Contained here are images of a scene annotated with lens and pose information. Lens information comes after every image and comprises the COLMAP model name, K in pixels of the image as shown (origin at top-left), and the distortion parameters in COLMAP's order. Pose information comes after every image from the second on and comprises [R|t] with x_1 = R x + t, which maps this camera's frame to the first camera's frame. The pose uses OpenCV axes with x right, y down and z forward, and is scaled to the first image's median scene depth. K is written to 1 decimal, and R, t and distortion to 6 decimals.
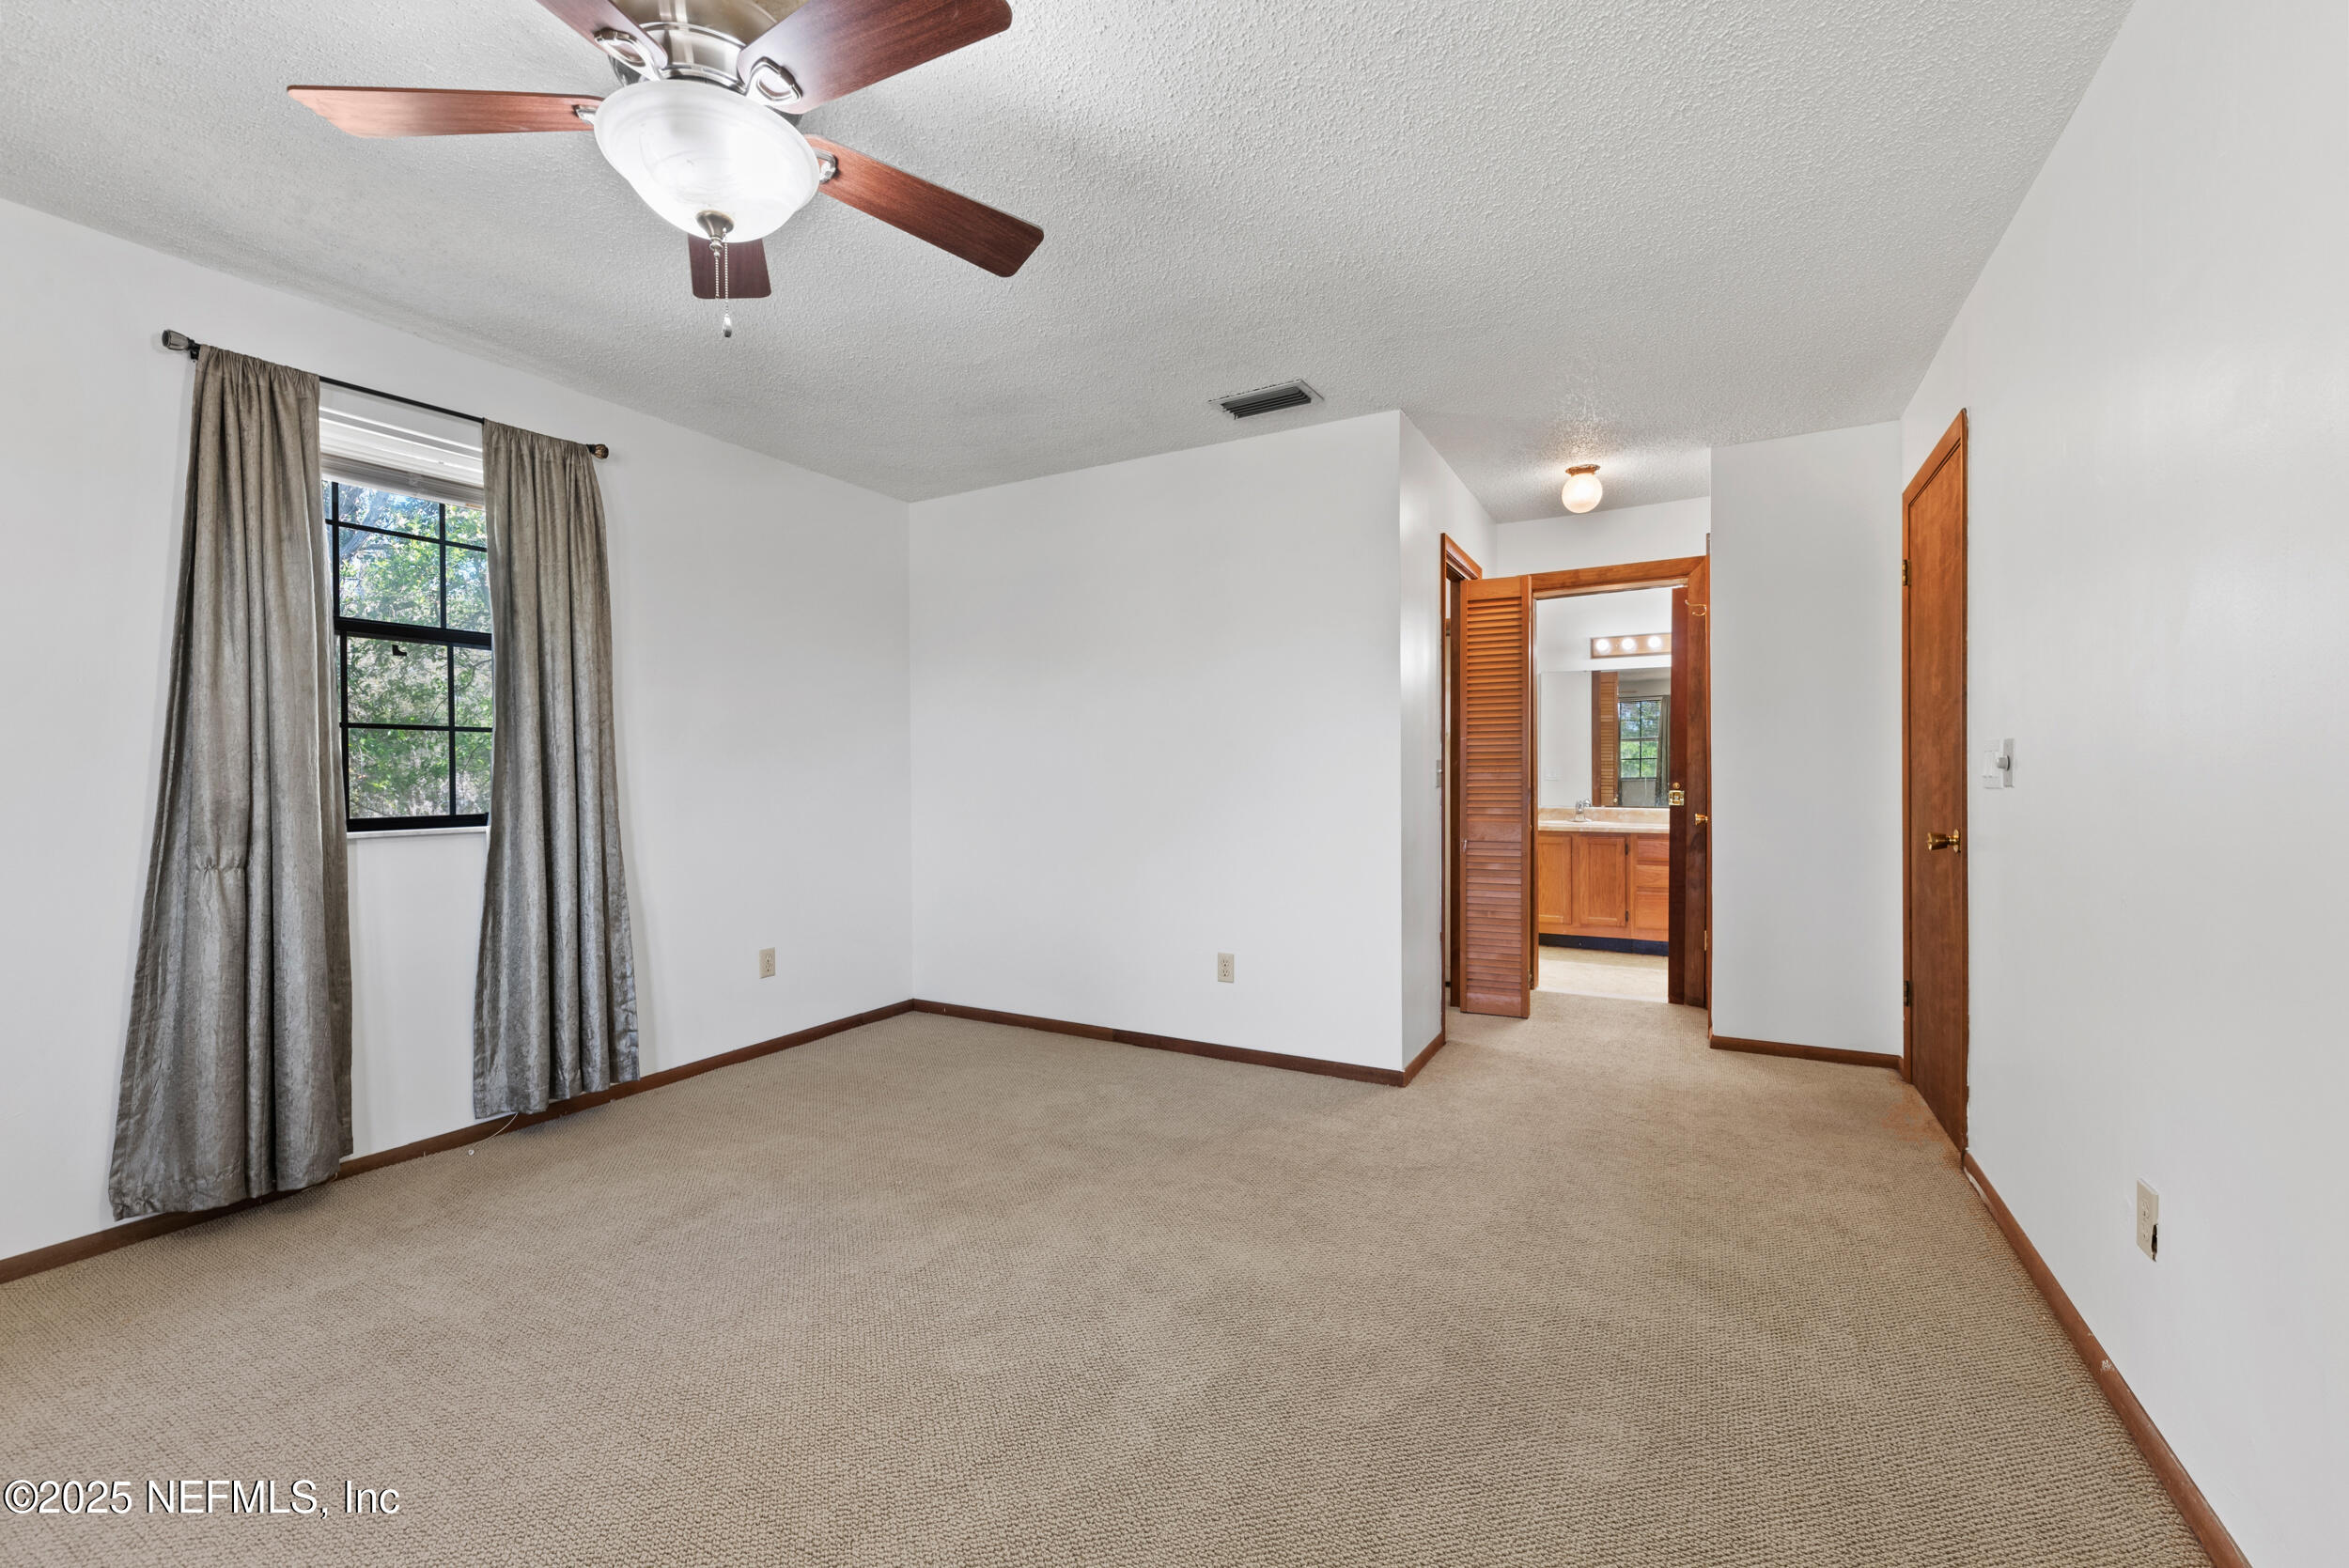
lens RADIAL K [[969.3, 0, 1160.0], [0, 969.3, 754.9], [0, 0, 1]] dist [0.011470, -0.007793]
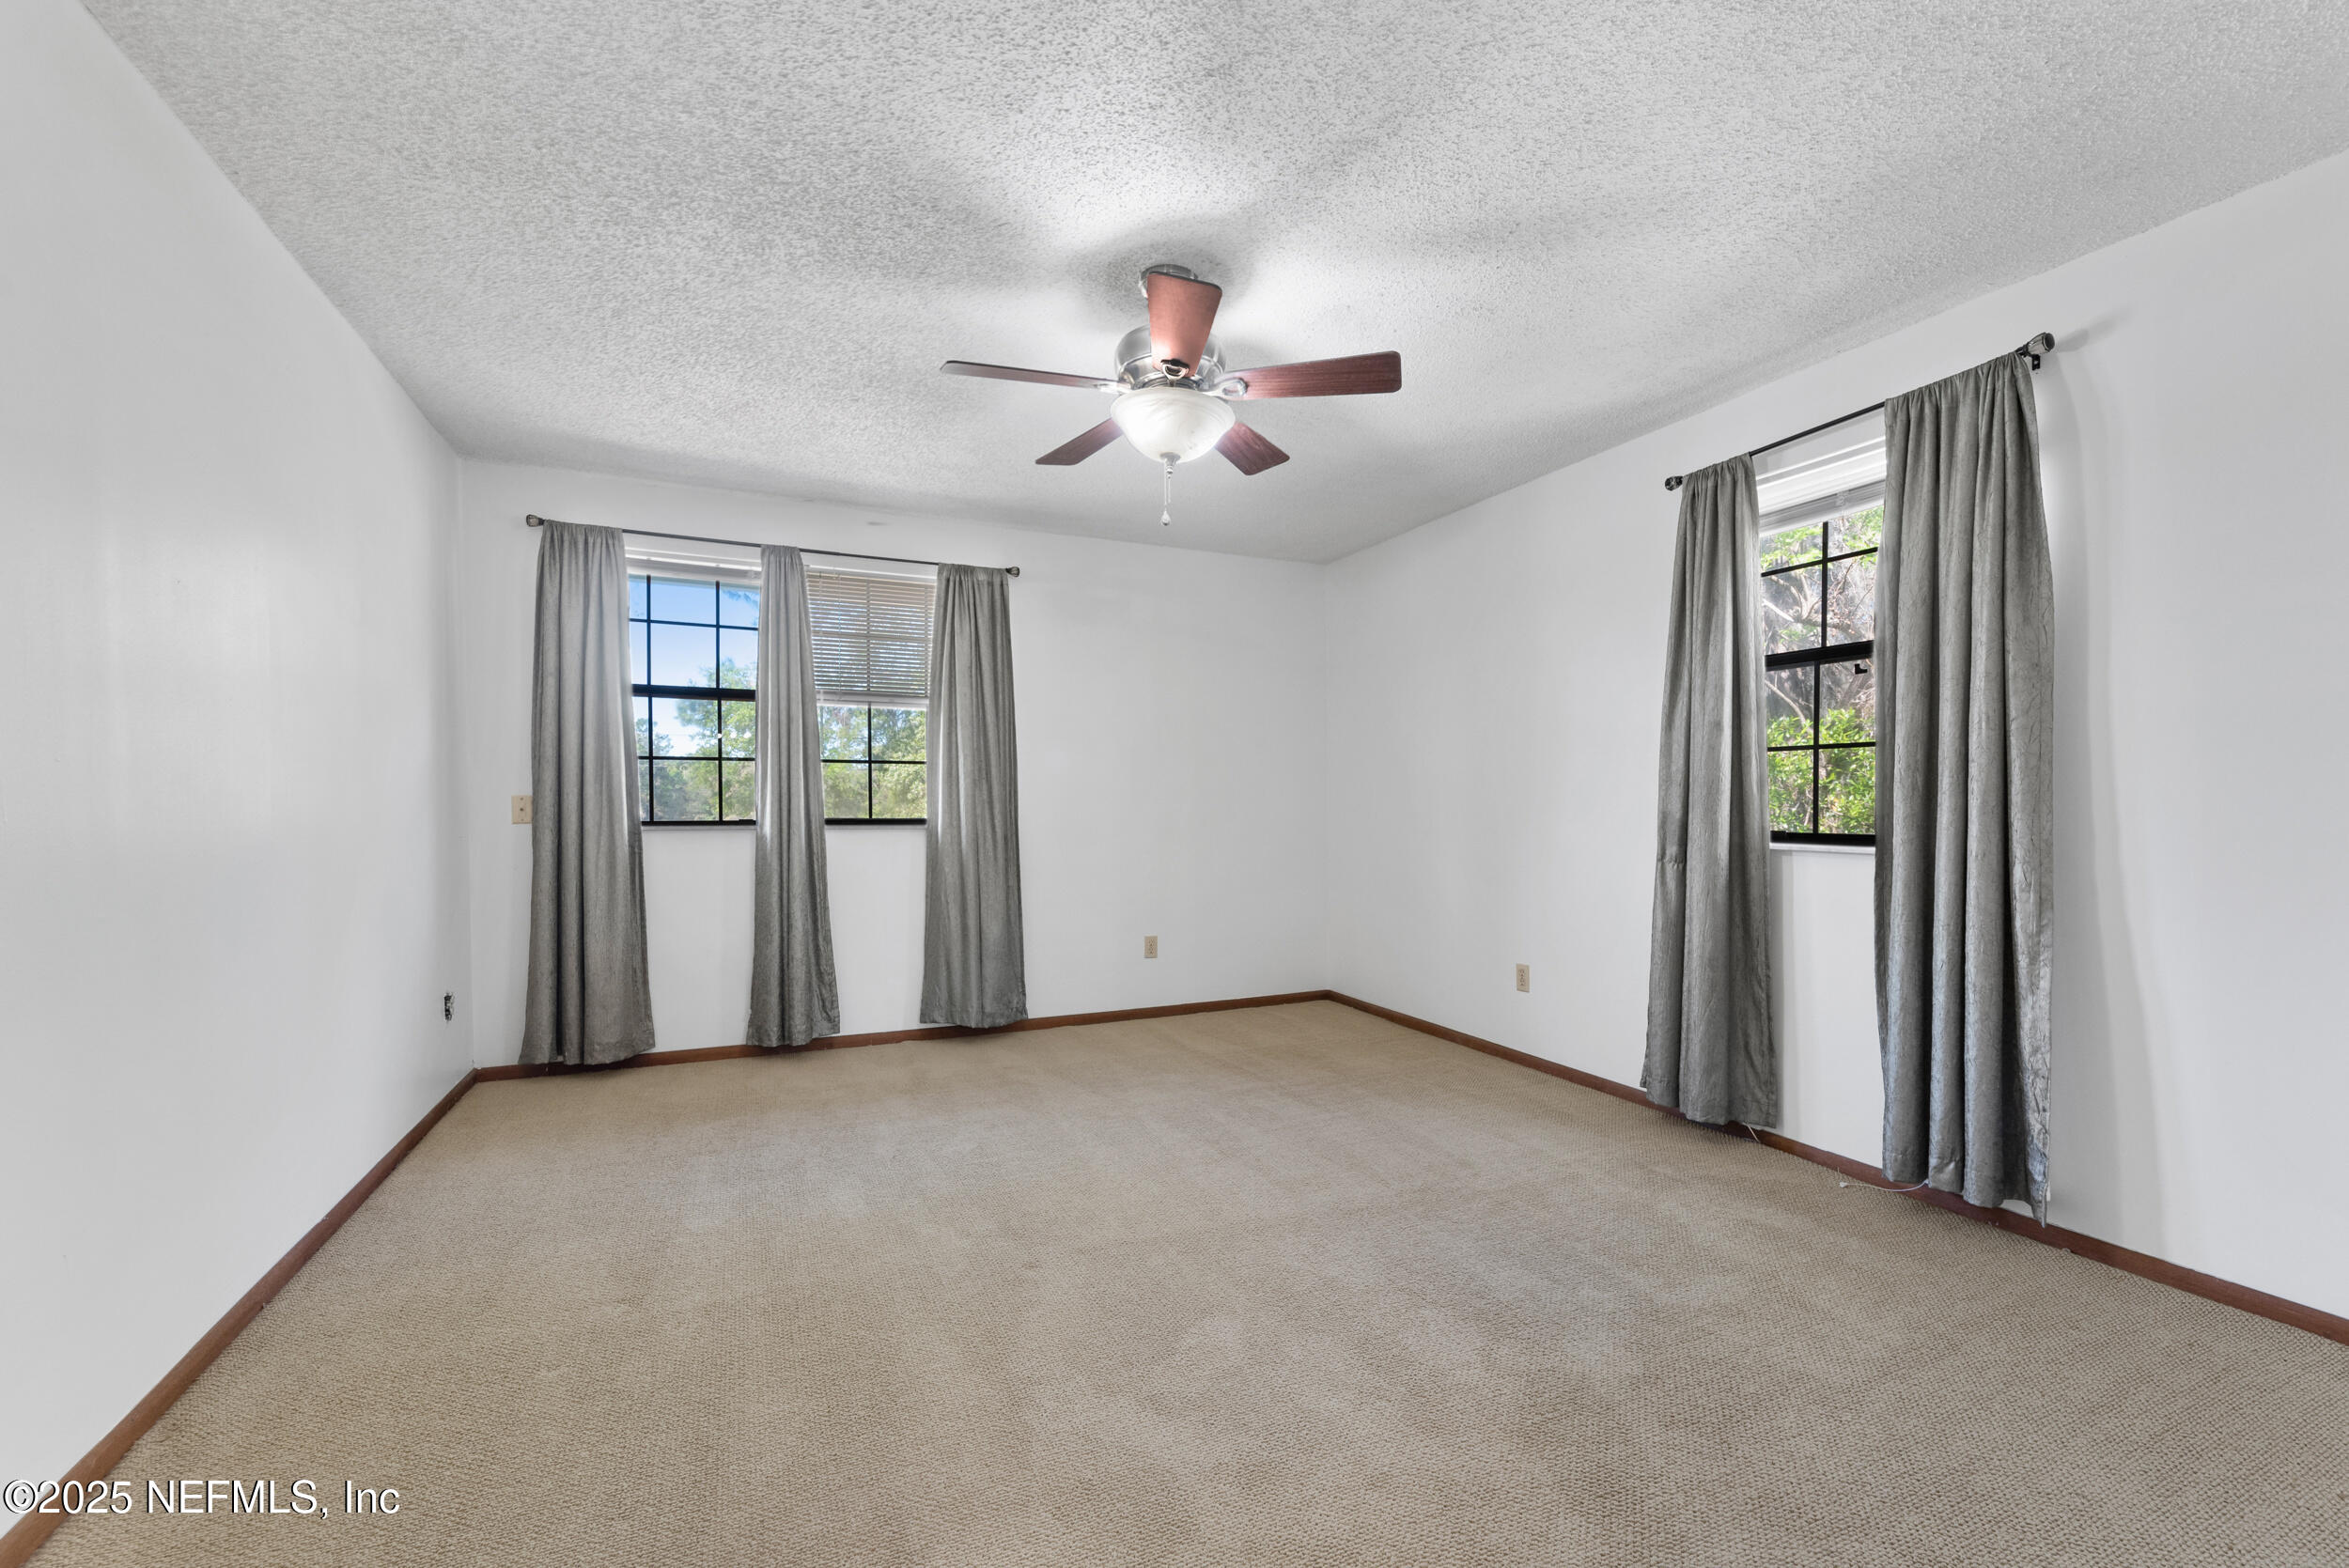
lens RADIAL K [[963.9, 0, 1174.5], [0, 963.9, 784.0], [0, 0, 1]] dist [0.000962, -0.000053]
pose [[-0.586560, -0.001453, -0.809905, 0.526308], [0.025887, 0.999454, -0.020542, 0.017487], [0.809492, -0.033015, -0.586202, 1.197296]]
